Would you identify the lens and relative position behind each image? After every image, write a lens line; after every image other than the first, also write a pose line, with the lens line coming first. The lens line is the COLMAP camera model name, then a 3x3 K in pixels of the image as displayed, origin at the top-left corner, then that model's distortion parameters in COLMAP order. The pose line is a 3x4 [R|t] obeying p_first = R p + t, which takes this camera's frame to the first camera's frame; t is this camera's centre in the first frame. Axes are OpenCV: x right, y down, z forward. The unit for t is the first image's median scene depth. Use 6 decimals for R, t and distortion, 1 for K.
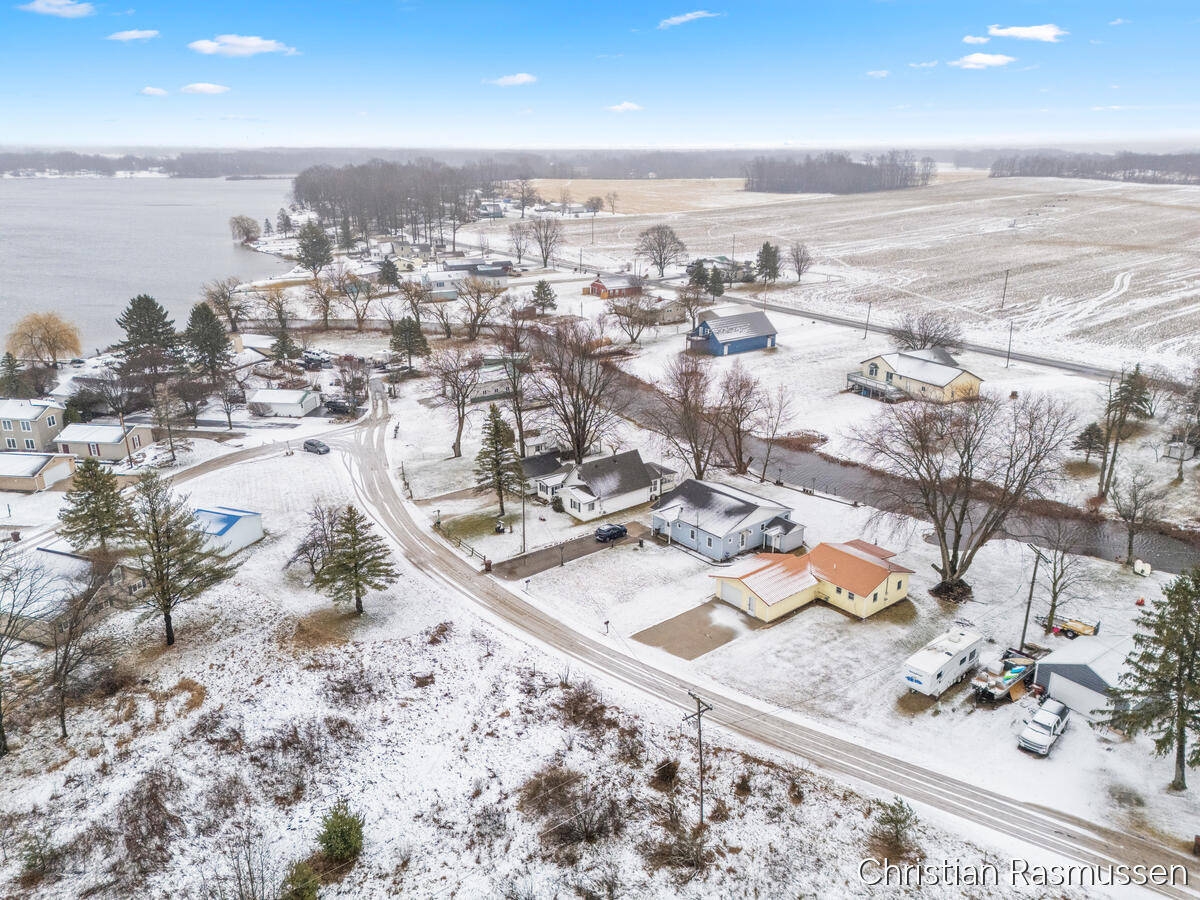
lens RADIAL K [[855.3, 0, 600.0], [0, 855.3, 450.0], [0, 0, 1]] dist [0.059427, -0.049194]
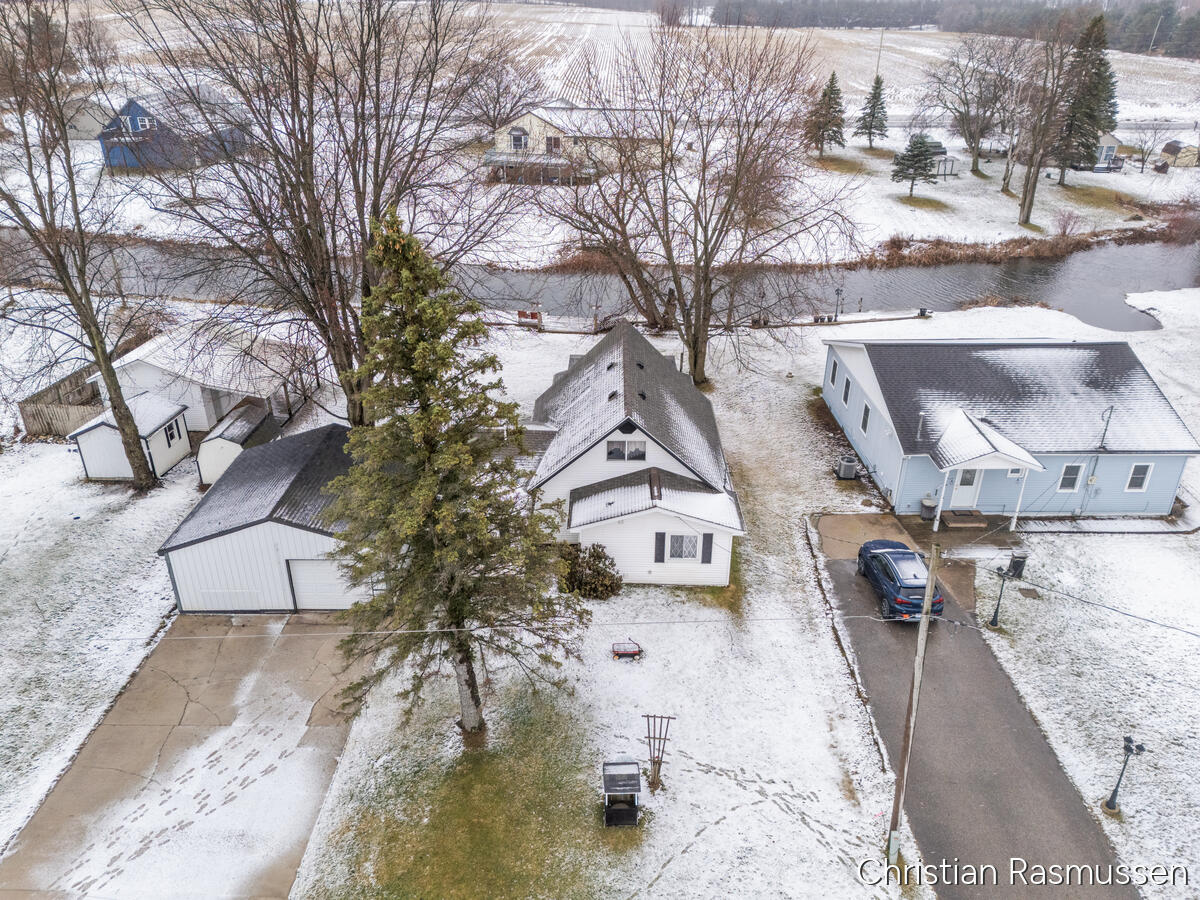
lens RADIAL K [[855.3, 0, 600.0], [0, 855.3, 450.0], [0, 0, 1]] dist [0.059427, -0.049194]
pose [[0.631217, -0.350837, 0.691722, -0.202666], [0.243040, 0.936399, 0.253156, -0.037441], [-0.736544, 0.008320, 0.676338, 0.740470]]
